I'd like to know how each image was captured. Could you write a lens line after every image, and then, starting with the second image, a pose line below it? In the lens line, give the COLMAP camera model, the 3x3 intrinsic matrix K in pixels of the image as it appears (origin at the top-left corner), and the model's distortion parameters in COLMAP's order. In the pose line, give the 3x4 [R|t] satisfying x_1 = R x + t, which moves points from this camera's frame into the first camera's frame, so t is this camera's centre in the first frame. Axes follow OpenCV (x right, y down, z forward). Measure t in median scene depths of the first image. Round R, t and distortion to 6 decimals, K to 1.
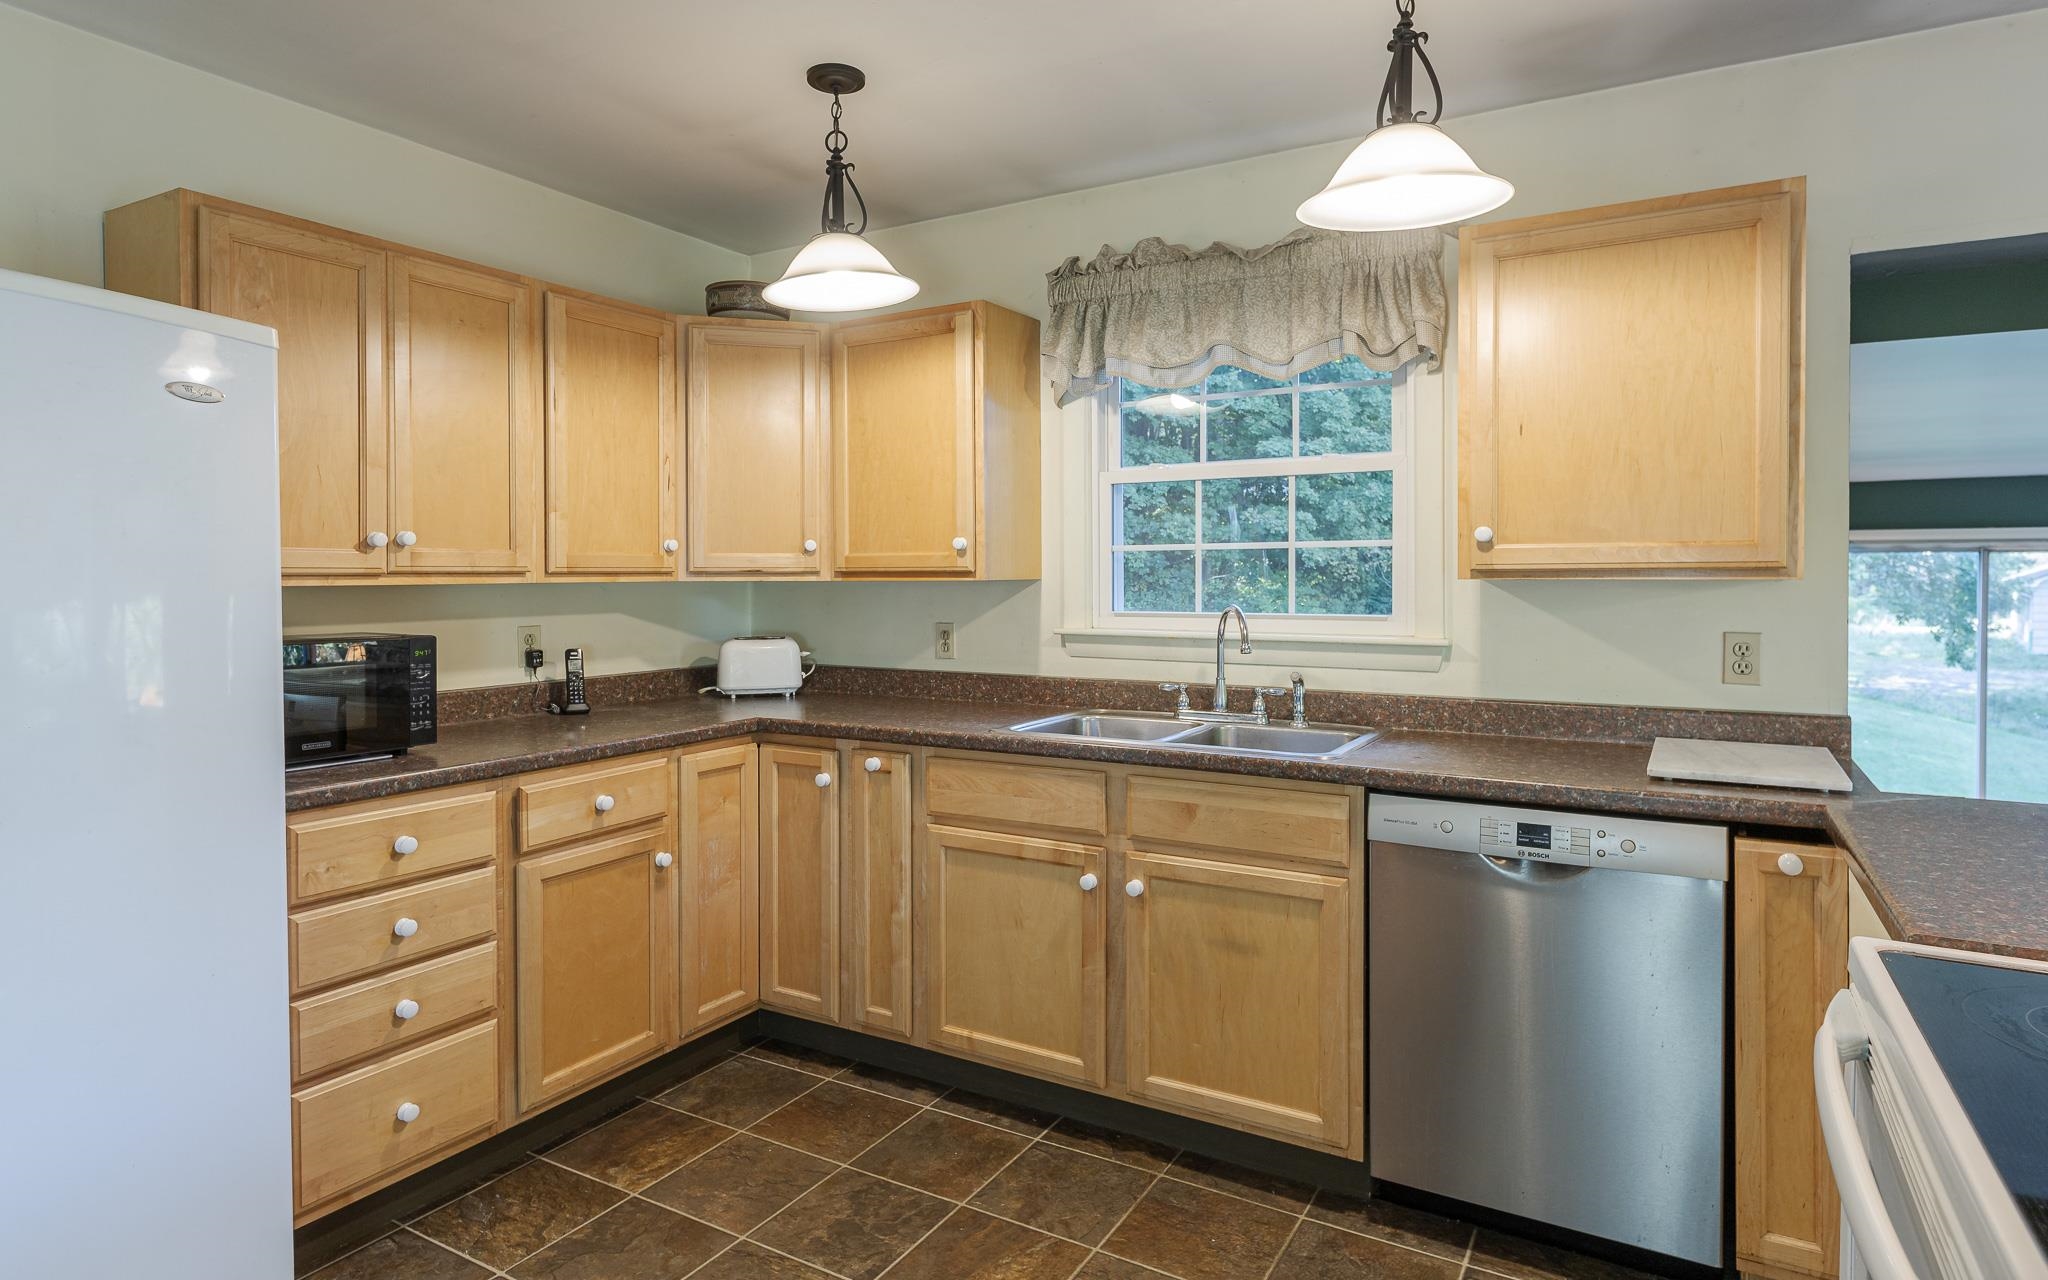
lens RADIAL K [[1104.8, 0, 1012.0], [0, 1104.8, 589.3], [0, 0, 1]] dist [0.001462, 0.000001]
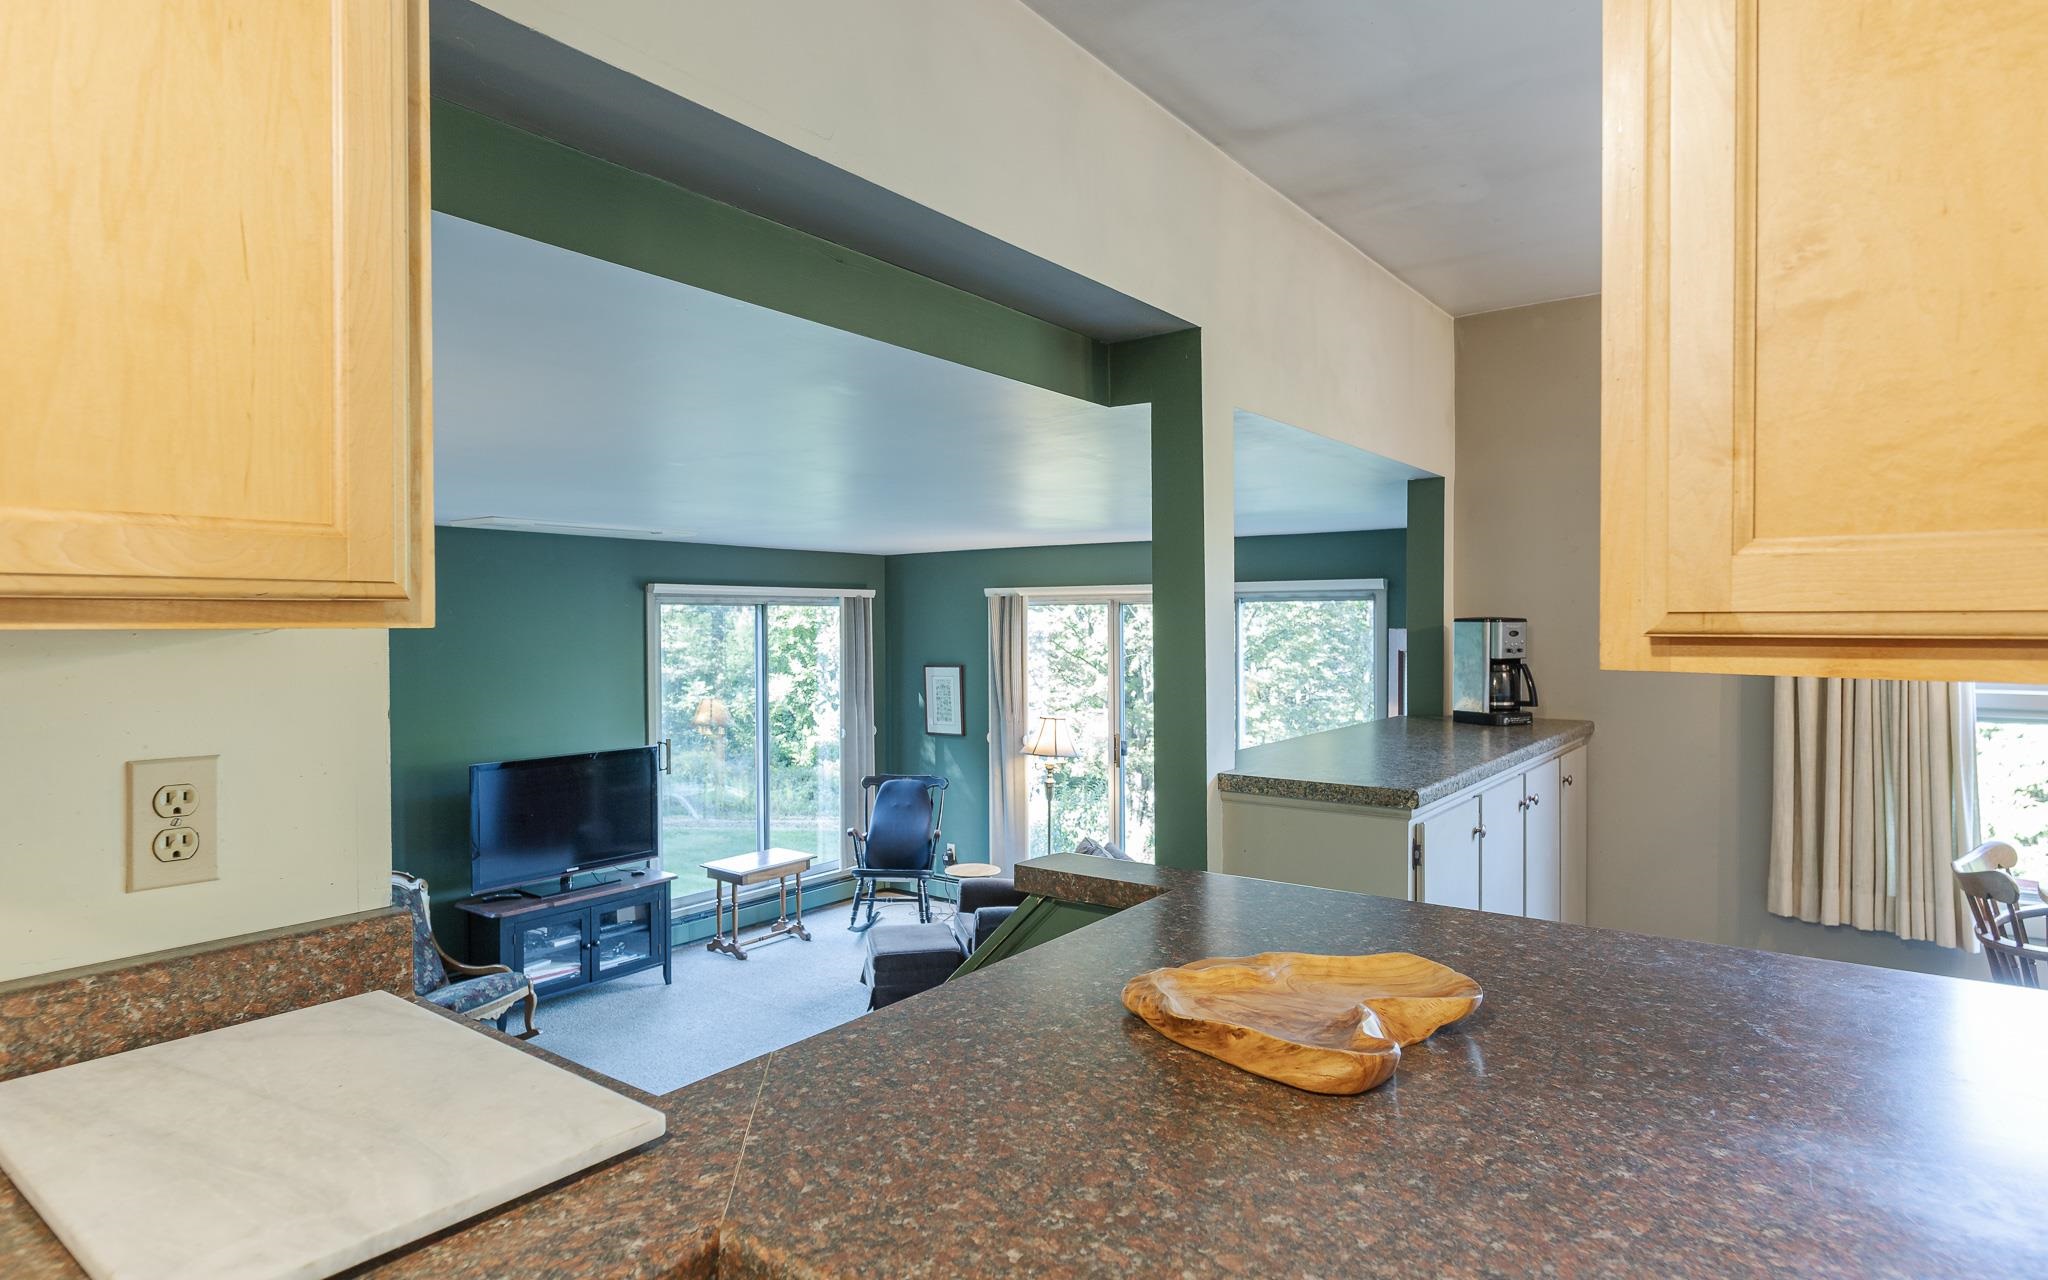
lens RADIAL K [[1125.2, 0, 1032.5], [0, 1125.2, 637.3], [0, 0, 1]] dist [0.000853, -0.000272]
pose [[0.097566, -0.009840, 0.995180, 0.256974], [0.014999, 0.999852, 0.008416, -0.004759], [-0.995116, 0.014106, 0.097699, 0.597980]]
